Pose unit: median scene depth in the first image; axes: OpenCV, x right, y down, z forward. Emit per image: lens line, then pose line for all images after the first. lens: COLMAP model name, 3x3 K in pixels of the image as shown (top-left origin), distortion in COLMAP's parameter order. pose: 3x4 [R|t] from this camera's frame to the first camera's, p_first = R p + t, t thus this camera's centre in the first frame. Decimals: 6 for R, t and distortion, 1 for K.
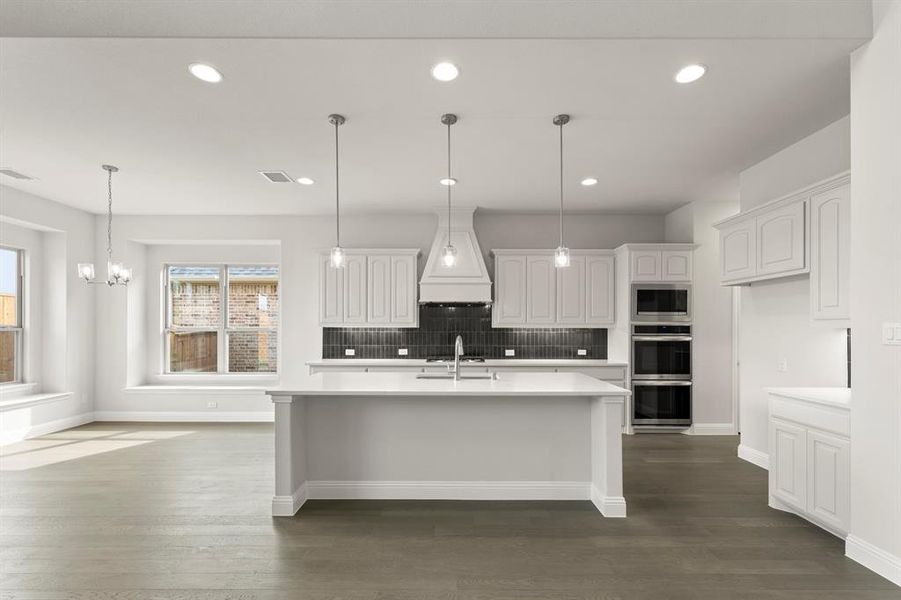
lens RADIAL K [[365.0, 0, 452.9], [0, 365.0, 331.0], [0, 0, 1]] dist [0.001249, 0.000199]
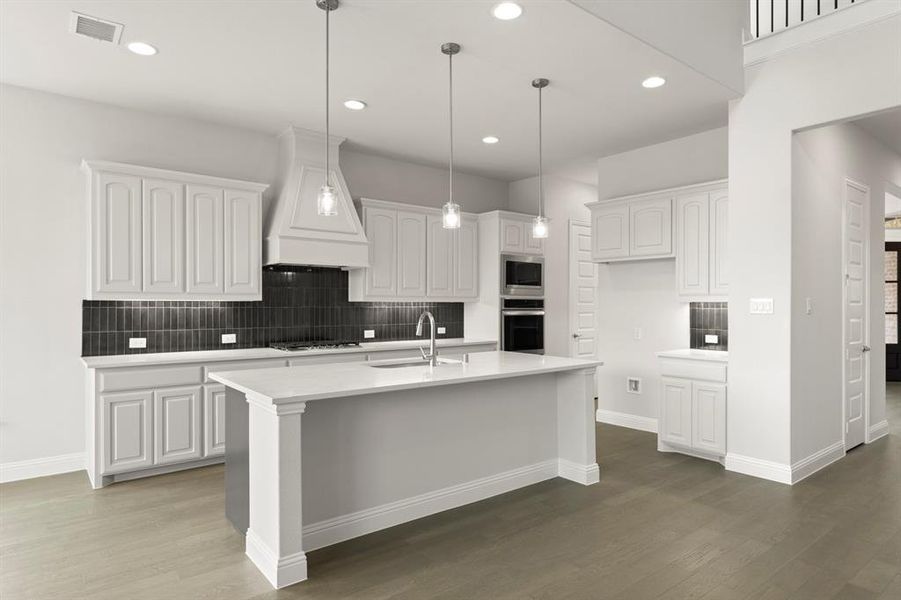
lens RADIAL K [[509.8, 0, 449.9], [0, 509.8, 308.8], [0, 0, 1]] dist [0.000378, -0.000102]
pose [[0.800832, -0.007625, 0.598840, -0.380056], [0.004534, 0.999967, 0.006670, 0.000054], [-0.598872, -0.002627, 0.800841, 0.041456]]
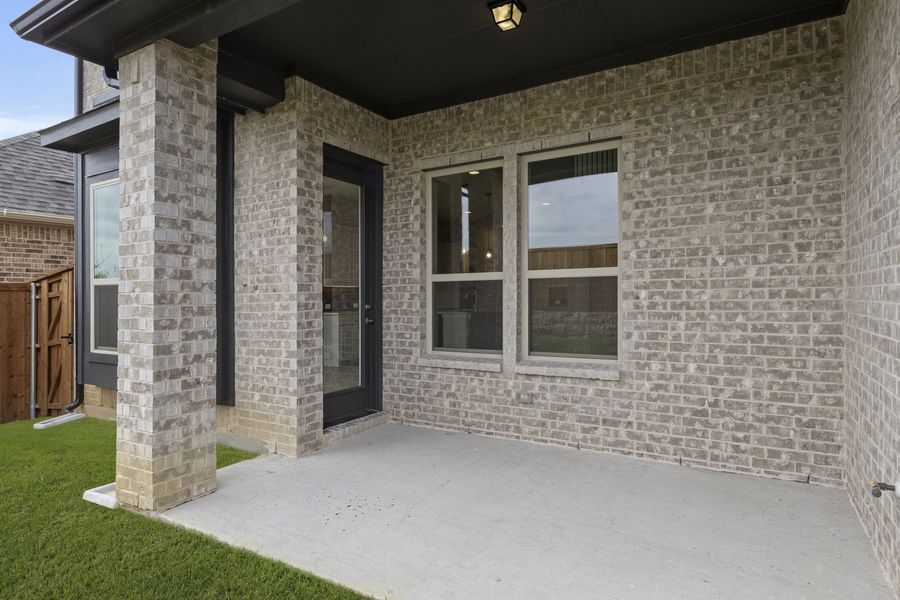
lens RADIAL K [[514.9, 0, 438.6], [0, 514.9, 299.0], [0, 0, 1]] dist [0.000076, -0.000063]
pose [[0.540388, -0.004258, 0.841405, -1.641586], [0.006567, 0.999978, 0.000843, 0.025022], [-0.841390, 0.005070, 0.540404, -0.280831]]
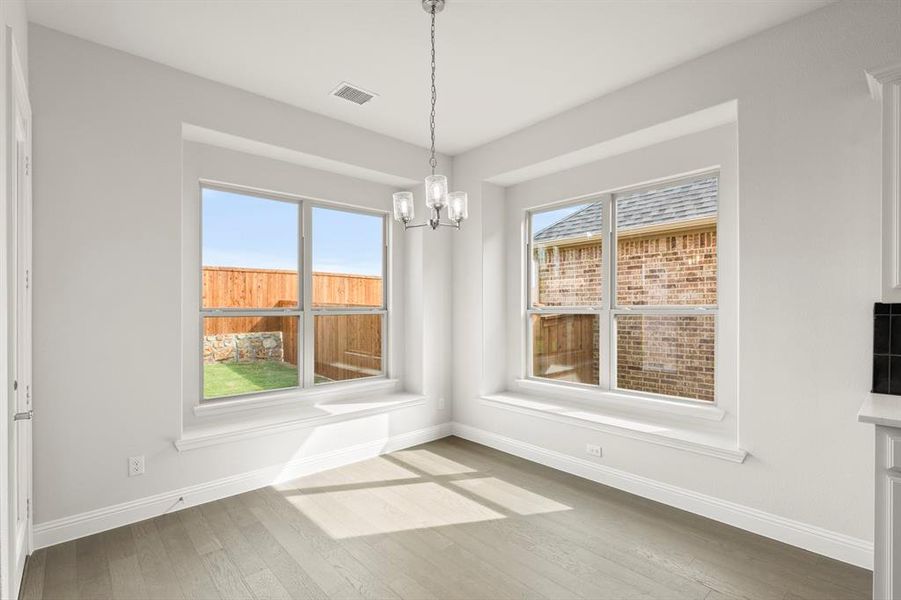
lens RADIAL K [[431.9, 0, 454.3], [0, 431.9, 310.6], [0, 0, 1]] dist [0.000369, -0.000089]
pose [[0.655853, -0.002956, -0.754883, -0.312499], [0.003734, 0.999993, -0.000671, -0.005353], [0.754880, -0.002379, 0.655859, 0.425986]]
